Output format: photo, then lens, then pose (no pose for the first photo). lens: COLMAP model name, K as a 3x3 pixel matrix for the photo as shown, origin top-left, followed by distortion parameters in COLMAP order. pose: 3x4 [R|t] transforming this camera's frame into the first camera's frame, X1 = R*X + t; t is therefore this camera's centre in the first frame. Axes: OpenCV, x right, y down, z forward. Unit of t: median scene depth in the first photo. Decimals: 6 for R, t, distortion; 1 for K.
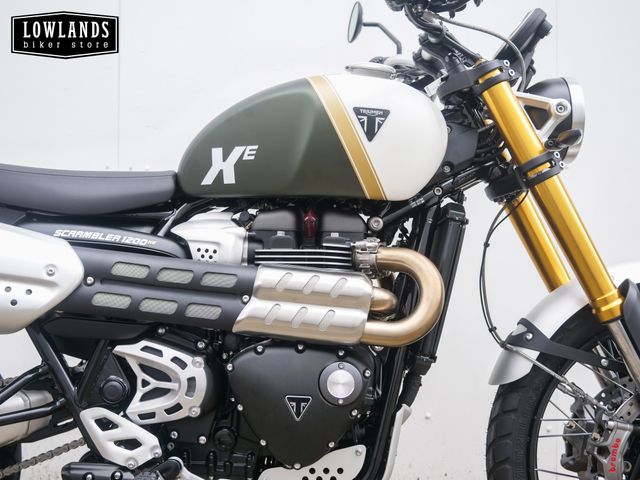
lens RADIAL K [[744.5, 0, 320.0], [0, 744.5, 240.0], [0, 0, 1]] dist [-0.004721, 0.025712]
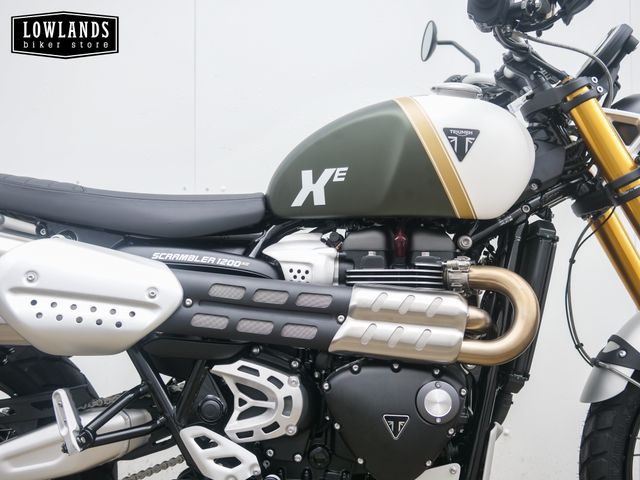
lens RADIAL K [[744.5, 0, 320.0], [0, 744.5, 240.0], [0, 0, 1]] dist [-0.004721, 0.025712]
pose [[0.998285, -0.014118, -0.056819, -0.065822], [0.013189, 0.999774, -0.016693, -0.011258], [0.057041, 0.015915, 0.998245, -0.016264]]
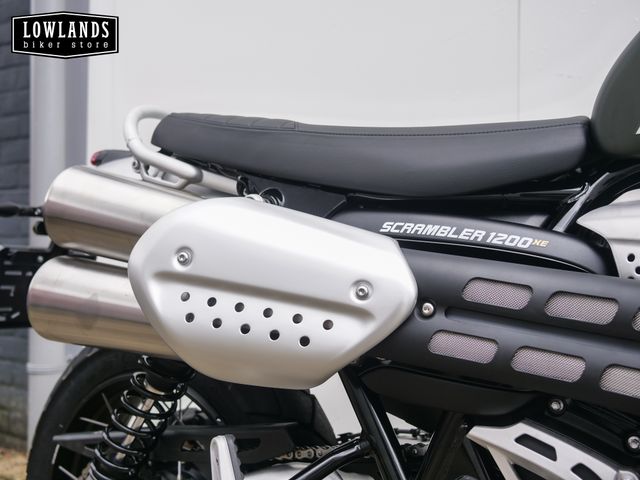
lens RADIAL K [[744.5, 0, 320.0], [0, 744.5, 240.0], [0, 0, 1]] dist [-0.004721, 0.025712]
pose [[0.839204, 0.001657, -0.543814, -0.063524], [-0.000722, 0.999998, 0.001933, 0.000083], [0.543816, -0.001230, 0.839203, 0.453759]]
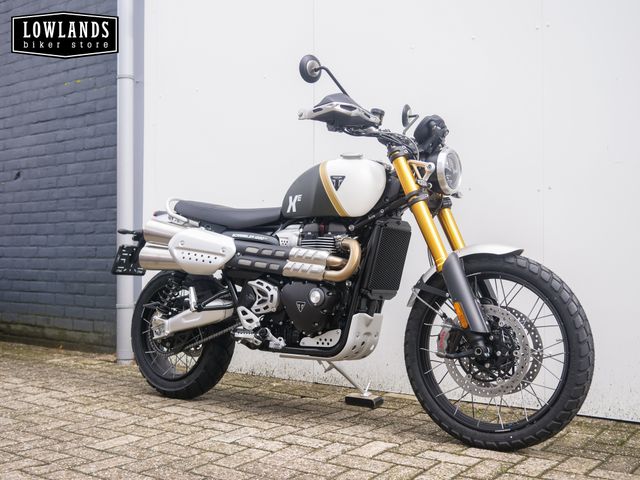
lens RADIAL K [[744.5, 0, 320.0], [0, 744.5, 240.0], [0, 0, 1]] dist [-0.004721, 0.025712]
pose [[0.822571, -0.019083, -0.568343, 1.261054], [0.007160, 0.999705, -0.023203, 0.064433], [0.568618, 0.015017, 0.822465, -0.837022]]
